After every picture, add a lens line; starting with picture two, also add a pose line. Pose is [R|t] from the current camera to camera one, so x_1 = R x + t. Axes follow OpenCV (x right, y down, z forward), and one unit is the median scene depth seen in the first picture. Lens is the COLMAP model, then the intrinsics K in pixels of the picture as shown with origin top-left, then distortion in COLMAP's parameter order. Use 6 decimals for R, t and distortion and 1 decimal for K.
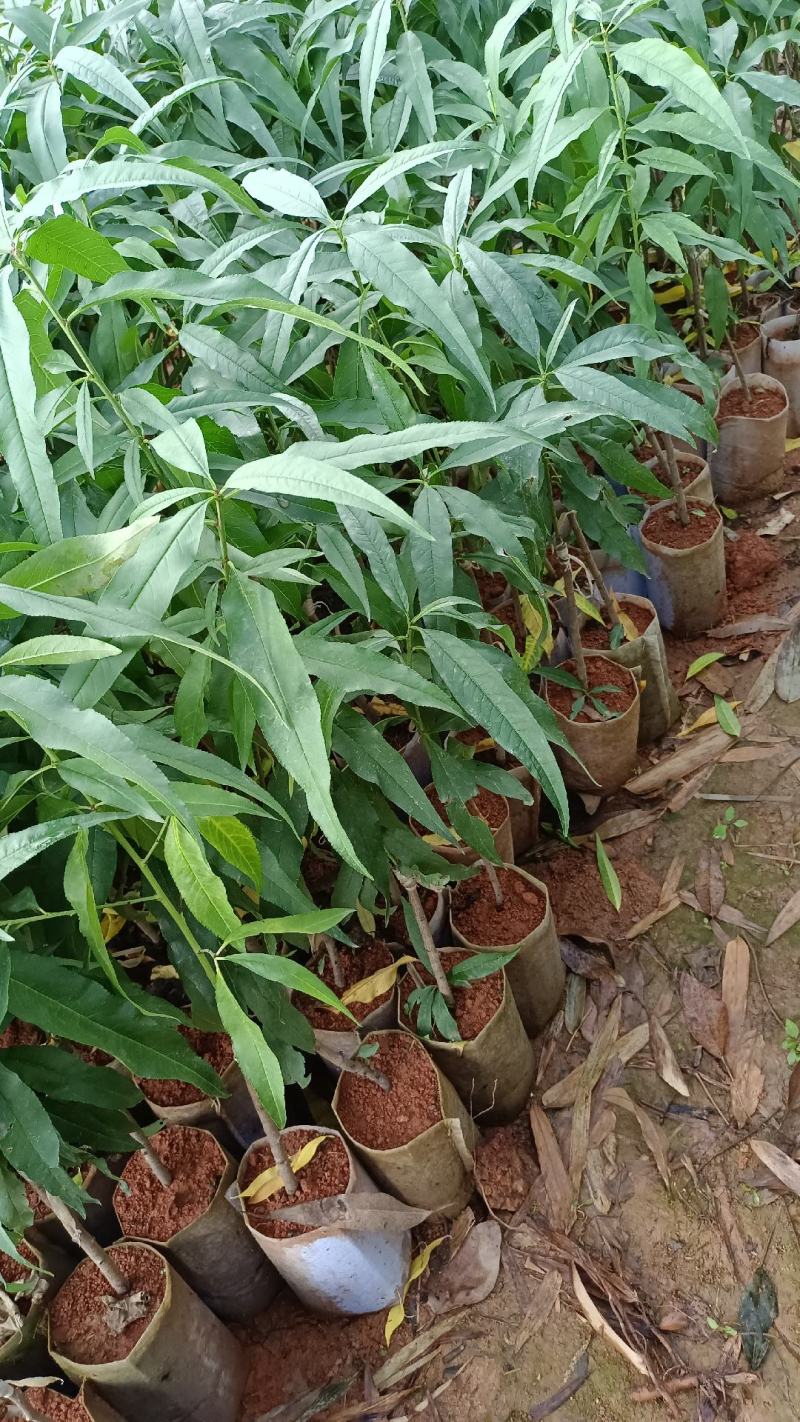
lens RADIAL K [[1092.2, 0, 405.3], [0, 1092.2, 716.3], [0, 0, 1]] dist [0.050304, -0.055750]
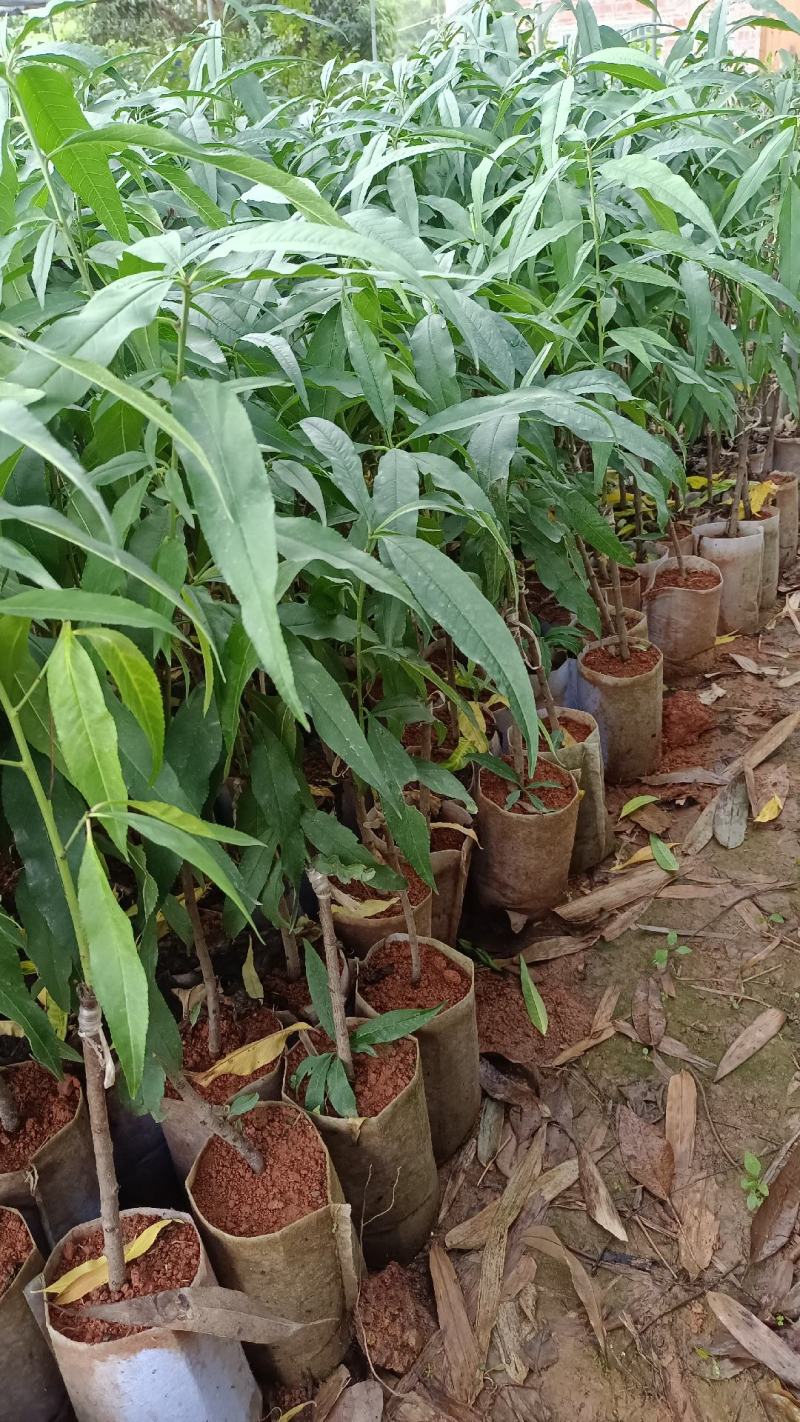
lens RADIAL K [[1092.2, 0, 393.4], [0, 1092.2, 696.4], [0, 0, 1]] dist [0.050304, -0.055750]
pose [[0.990049, 0.122894, 0.068550, -0.015820], [-0.098732, 0.953757, -0.283902, 0.211811], [-0.100270, 0.274309, 0.956400, 0.139069]]
